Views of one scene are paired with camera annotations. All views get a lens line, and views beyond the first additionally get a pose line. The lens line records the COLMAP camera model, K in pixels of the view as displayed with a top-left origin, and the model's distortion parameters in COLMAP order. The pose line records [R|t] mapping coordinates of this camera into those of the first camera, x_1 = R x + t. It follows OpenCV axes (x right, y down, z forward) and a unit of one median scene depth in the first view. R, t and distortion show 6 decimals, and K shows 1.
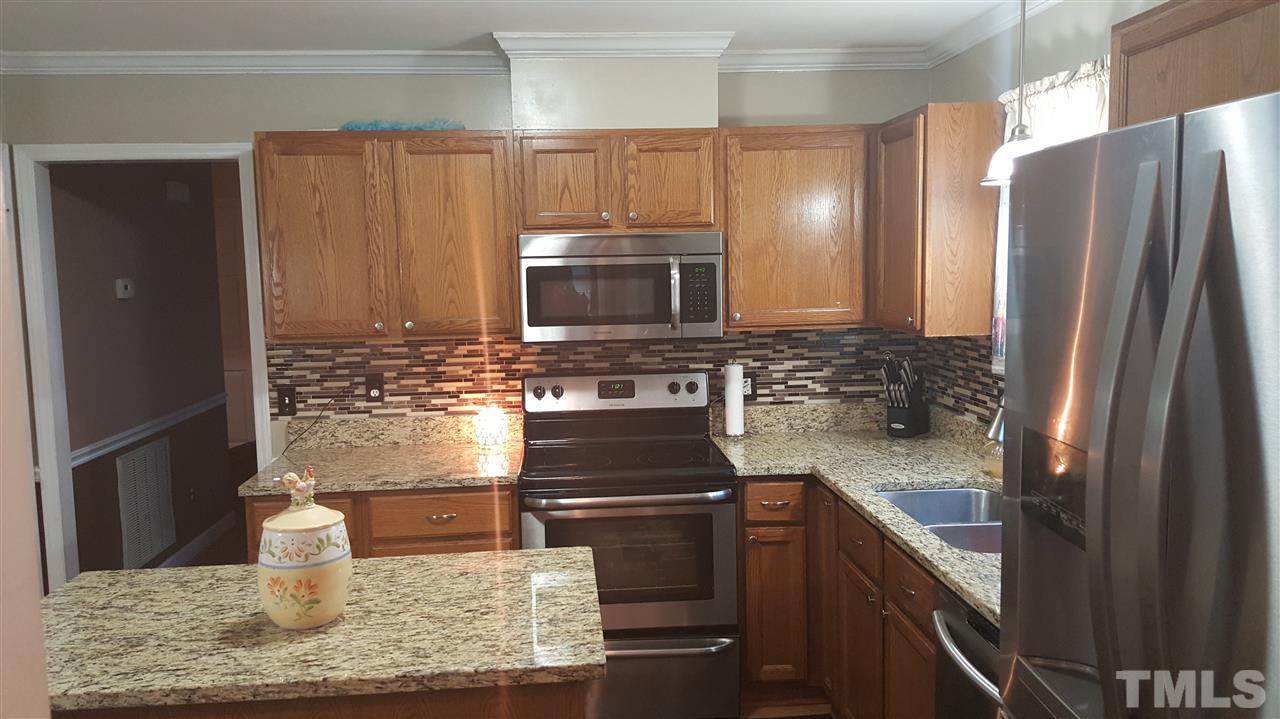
lens RADIAL K [[949.2, 0, 632.1], [0, 949.2, 343.9], [0, 0, 1]] dist [0.127877, -0.138255]
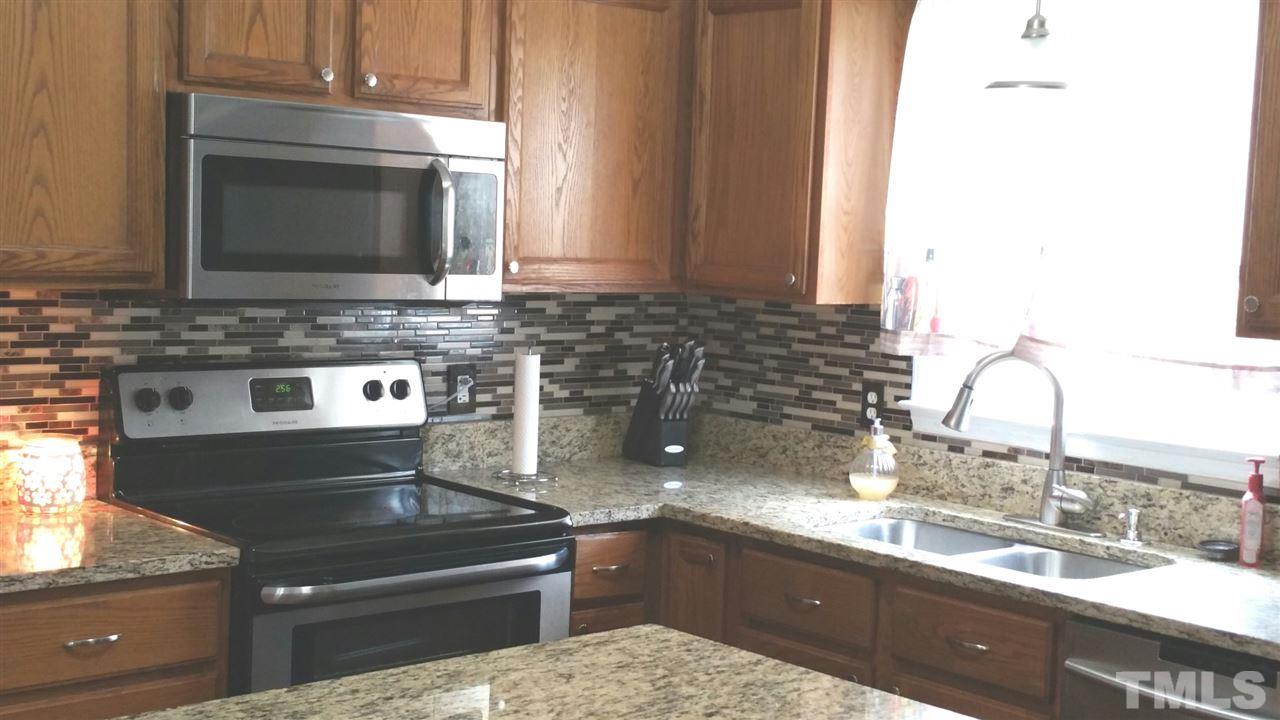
lens RADIAL K [[1679.2, 0, 640.0], [0, 1679.2, 360.0], [0, 0, 1]] dist [0.028315, 0.024102]
pose [[0.787576, 0.004686, 0.616200, -0.440051], [-0.001226, 0.999981, -0.006038, 0.033163], [-0.616216, 0.004000, 0.787567, 0.112418]]
